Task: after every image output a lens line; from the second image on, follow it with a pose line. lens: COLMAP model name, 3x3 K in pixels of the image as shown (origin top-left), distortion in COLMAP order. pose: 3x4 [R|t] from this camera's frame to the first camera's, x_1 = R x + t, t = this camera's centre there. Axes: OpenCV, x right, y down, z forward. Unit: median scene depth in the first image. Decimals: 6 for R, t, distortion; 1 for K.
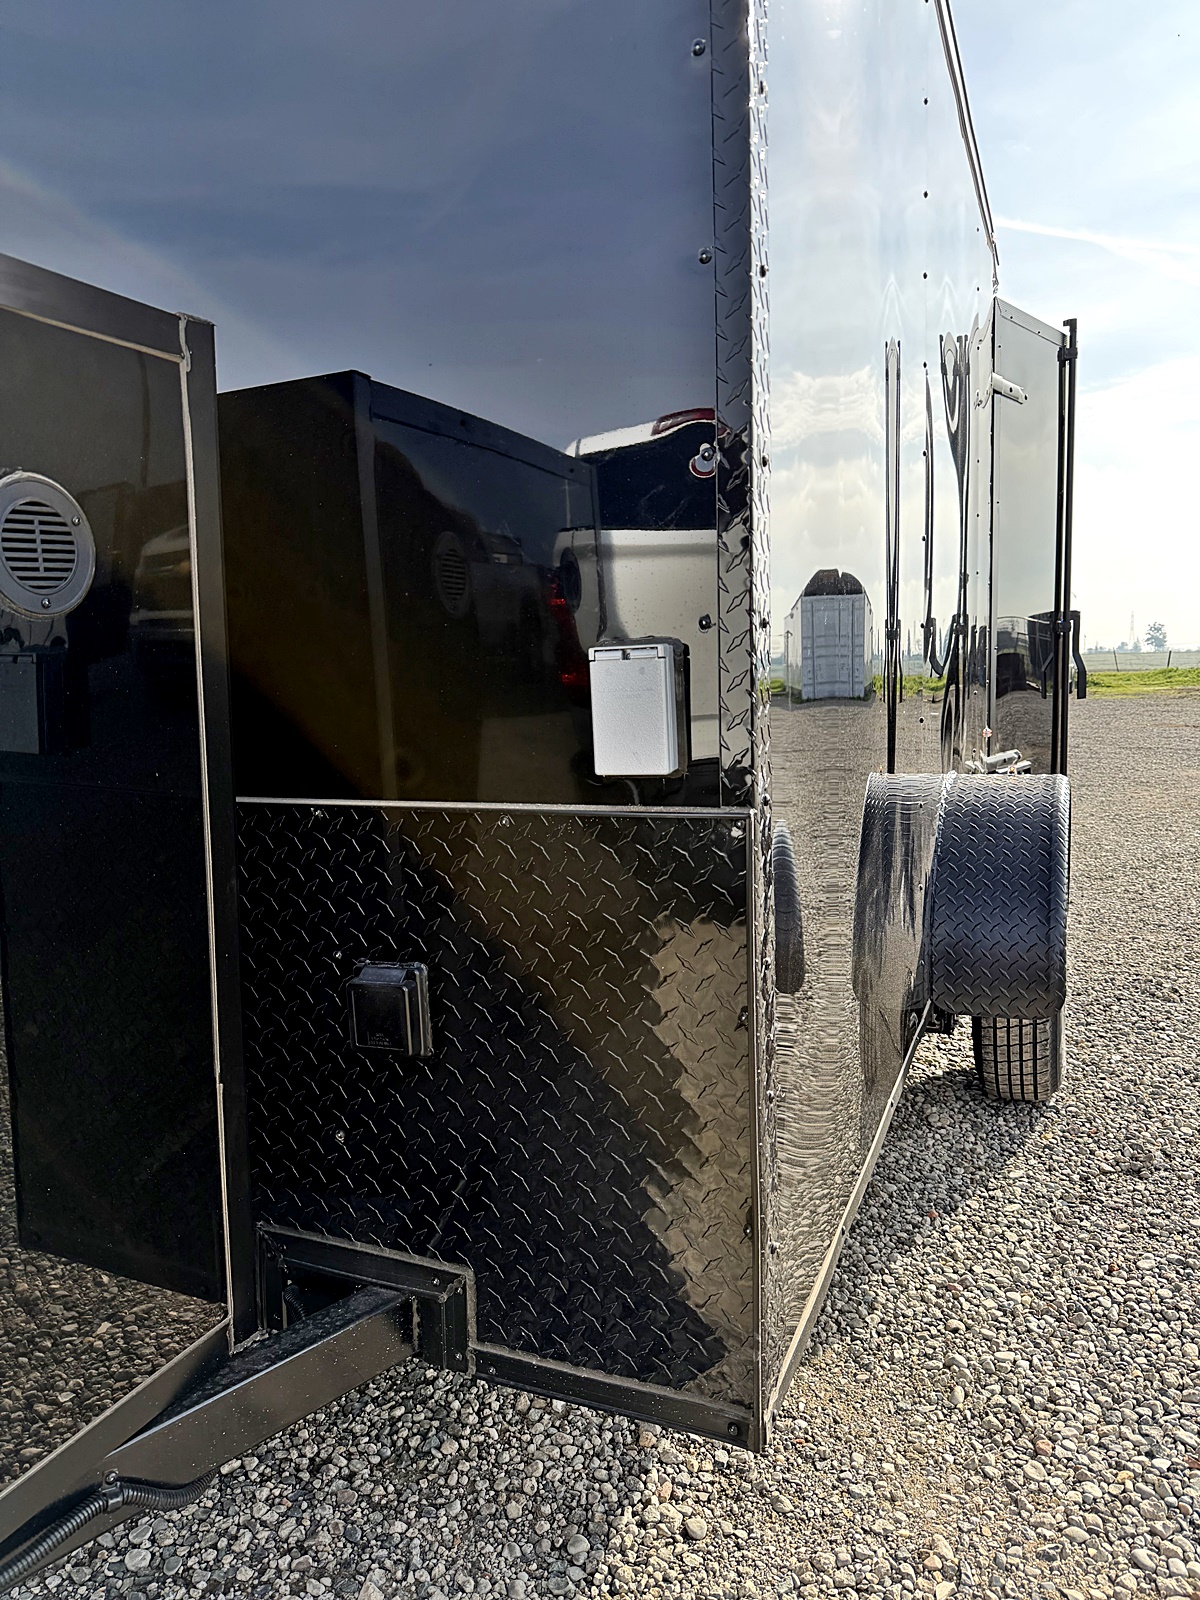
lens RADIAL K [[1127.9, 0, 598.1], [0, 1127.9, 803.0], [0, 0, 1]] dist [0.020405, -0.014121]
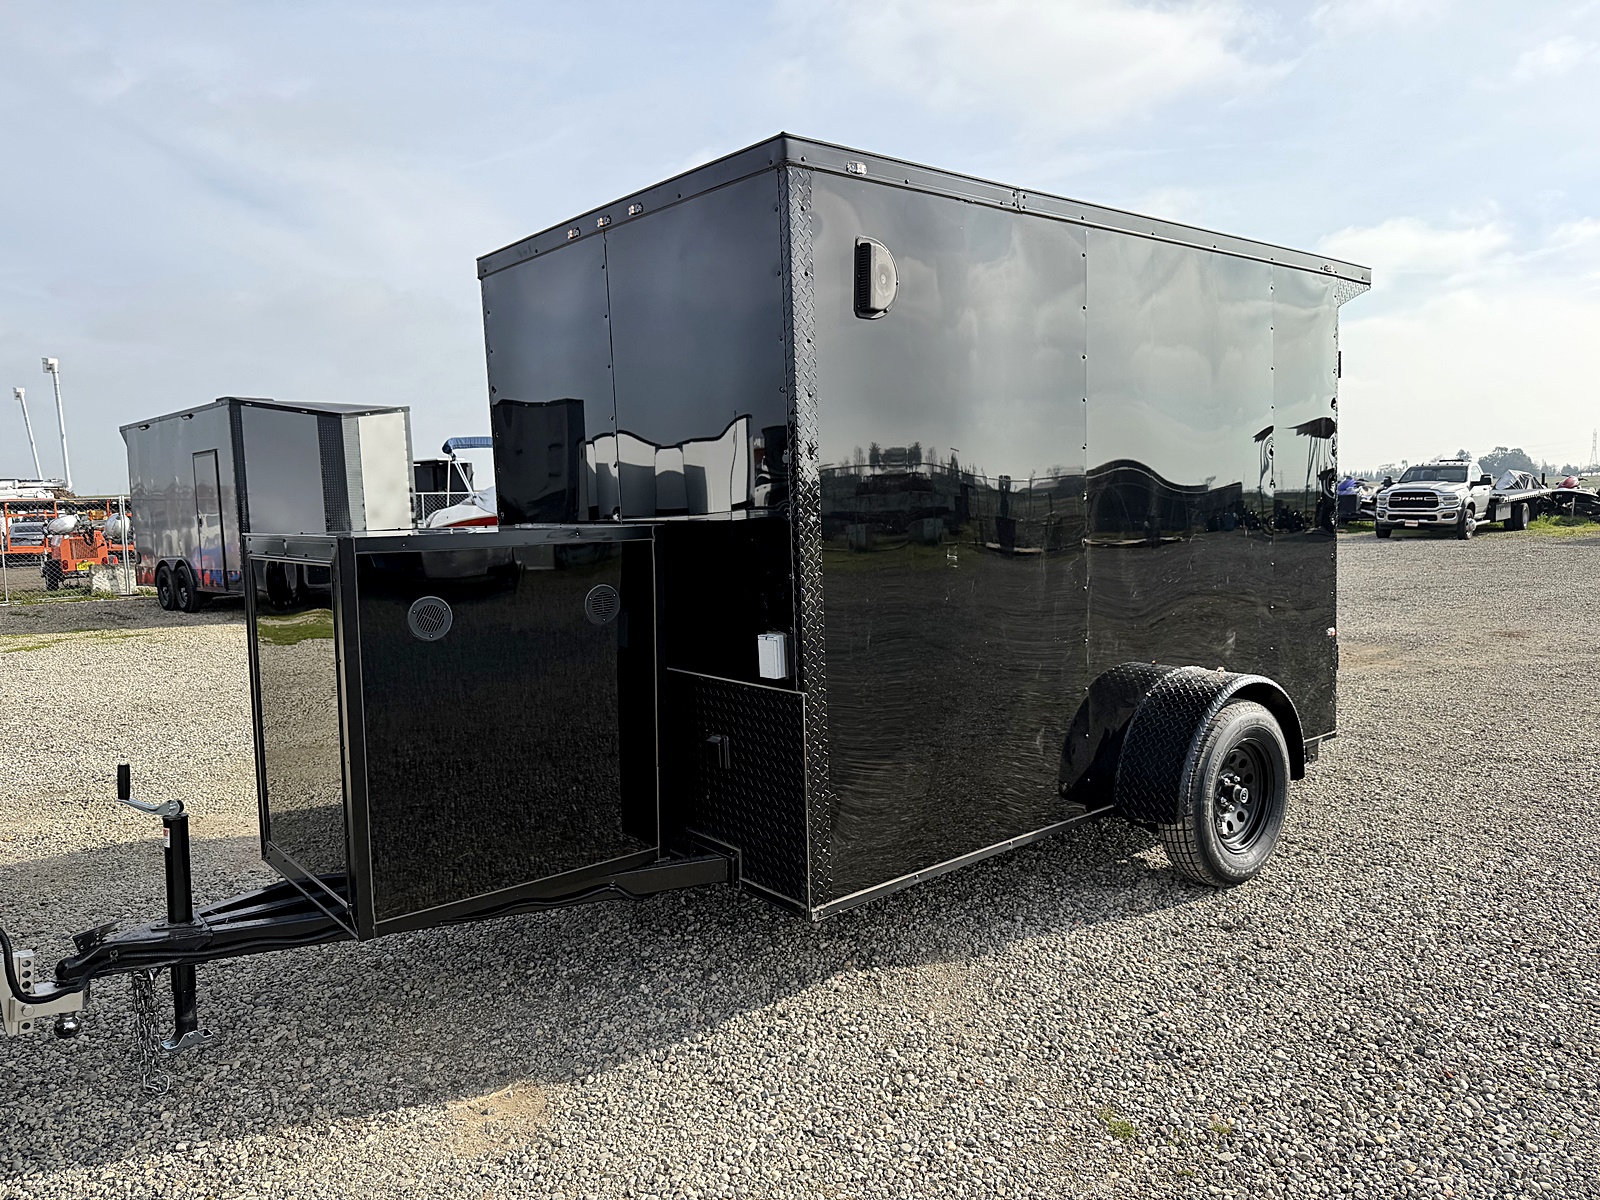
lens RADIAL K [[1127.9, 0, 799.6], [0, 1127.9, 596.8], [0, 0, 1]] dist [0.020405, -0.014121]
pose [[0.895121, 0.054675, -0.442459, 1.194700], [-0.061175, 0.998127, -0.000421, -0.207046], [0.441607, 0.027444, 0.896789, -1.408492]]
